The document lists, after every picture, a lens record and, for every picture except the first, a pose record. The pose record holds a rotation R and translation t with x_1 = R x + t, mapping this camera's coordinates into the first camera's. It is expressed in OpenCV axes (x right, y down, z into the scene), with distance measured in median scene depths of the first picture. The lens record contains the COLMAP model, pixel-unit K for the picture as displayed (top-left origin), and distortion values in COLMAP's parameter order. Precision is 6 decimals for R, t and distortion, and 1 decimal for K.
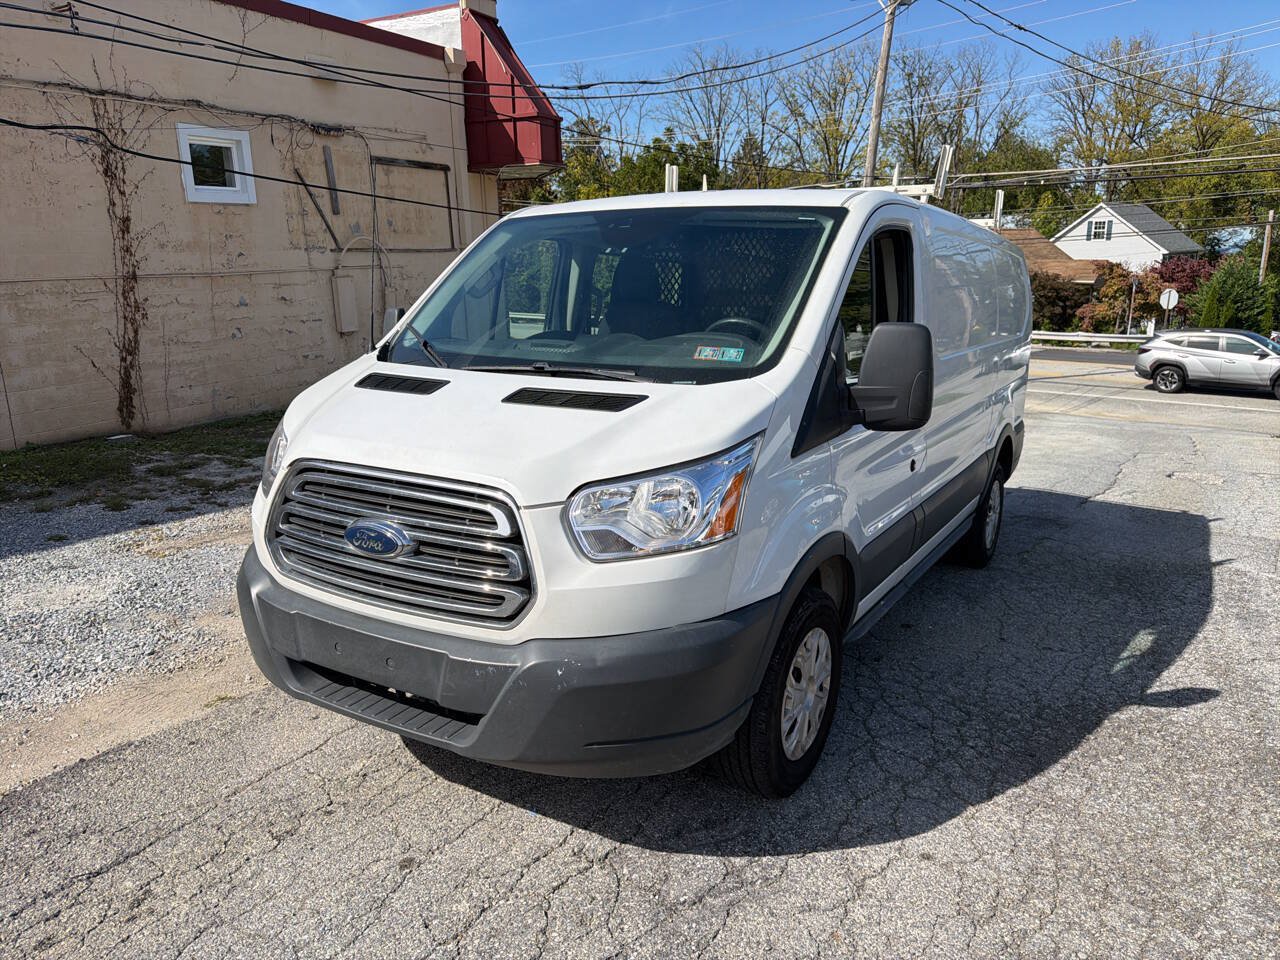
lens RADIAL K [[903.8, 0, 645.7], [0, 903.8, 479.4], [0, 0, 1]] dist [0.013785, -0.018982]
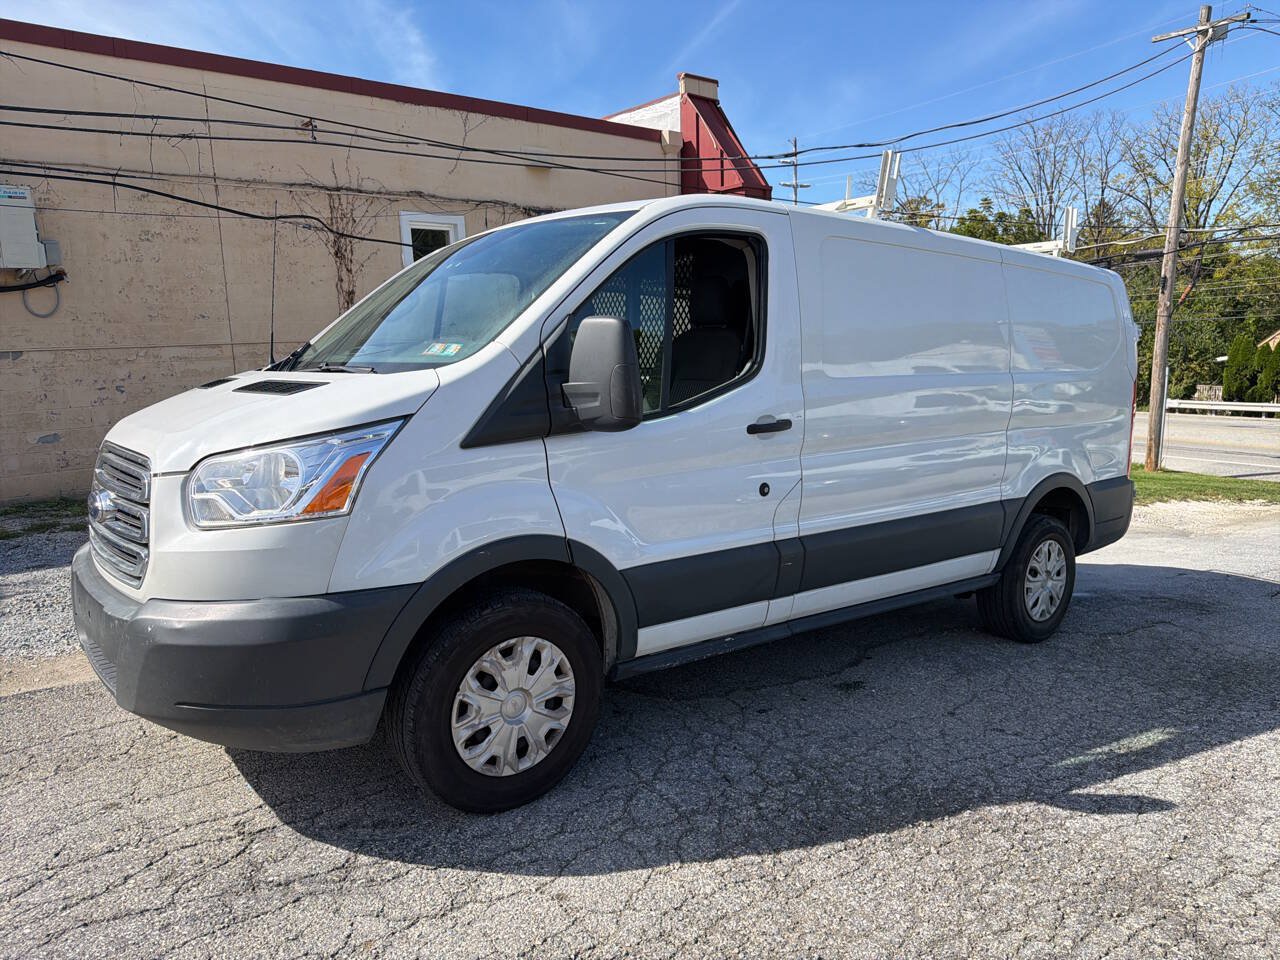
lens RADIAL K [[903.8, 0, 645.4], [0, 903.8, 478.9], [0, 0, 1]] dist [0.013785, -0.018982]
pose [[0.936843, 0.034585, -0.348036, 0.229977], [-0.064989, 0.994983, -0.076063, 0.023204], [0.343659, 0.093878, 0.934390, 0.052563]]
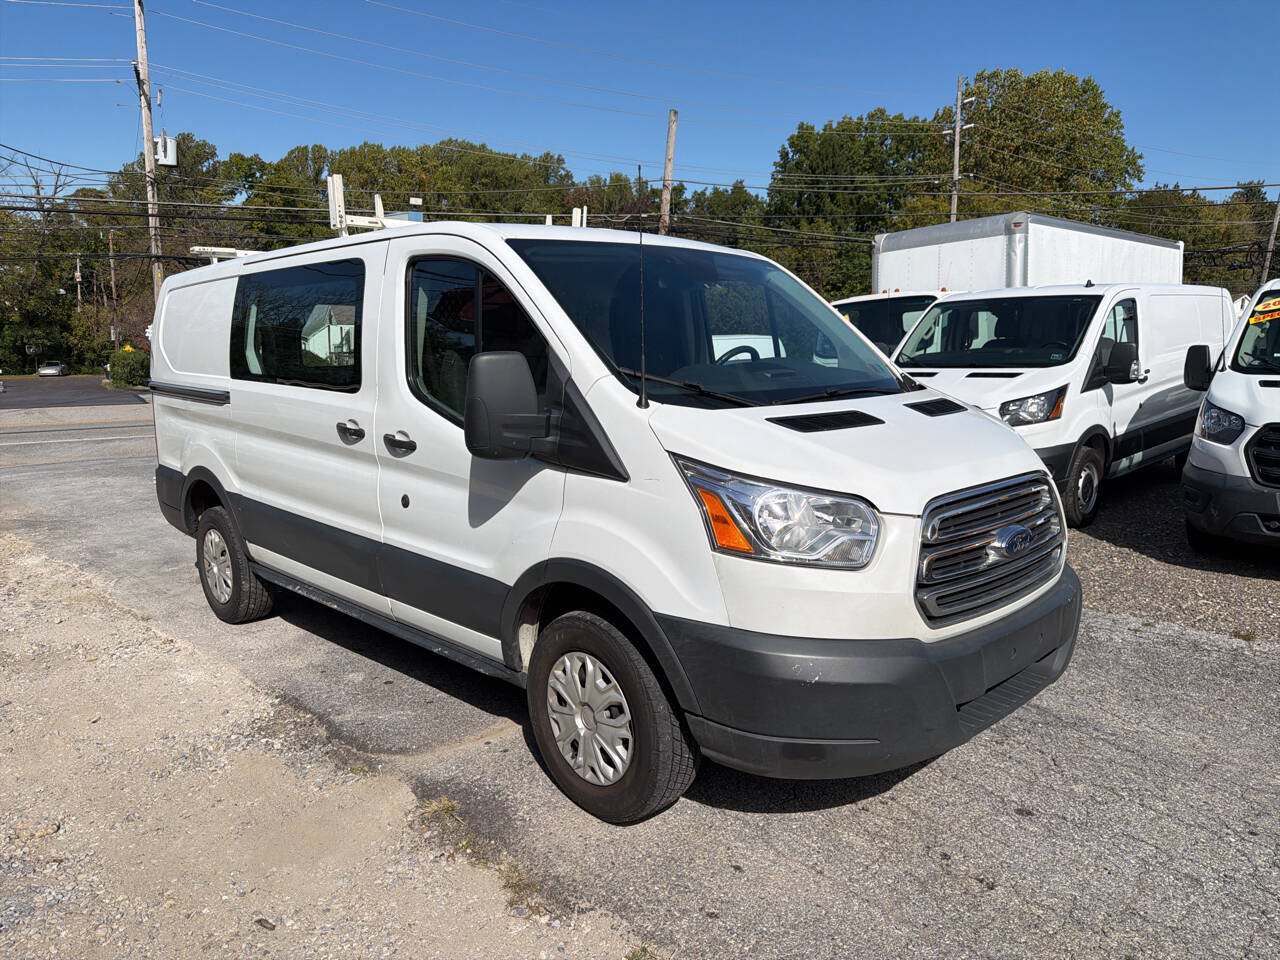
lens RADIAL K [[903.8, 0, 637.8], [0, 903.8, 483.8], [0, 0, 1]] dist [0.013785, -0.018982]
pose [[0.270556, -0.175803, 0.946516, -0.462025], [0.208016, 0.970635, 0.120822, -0.074074], [-0.939962, 0.164201, 0.299181, 0.340098]]
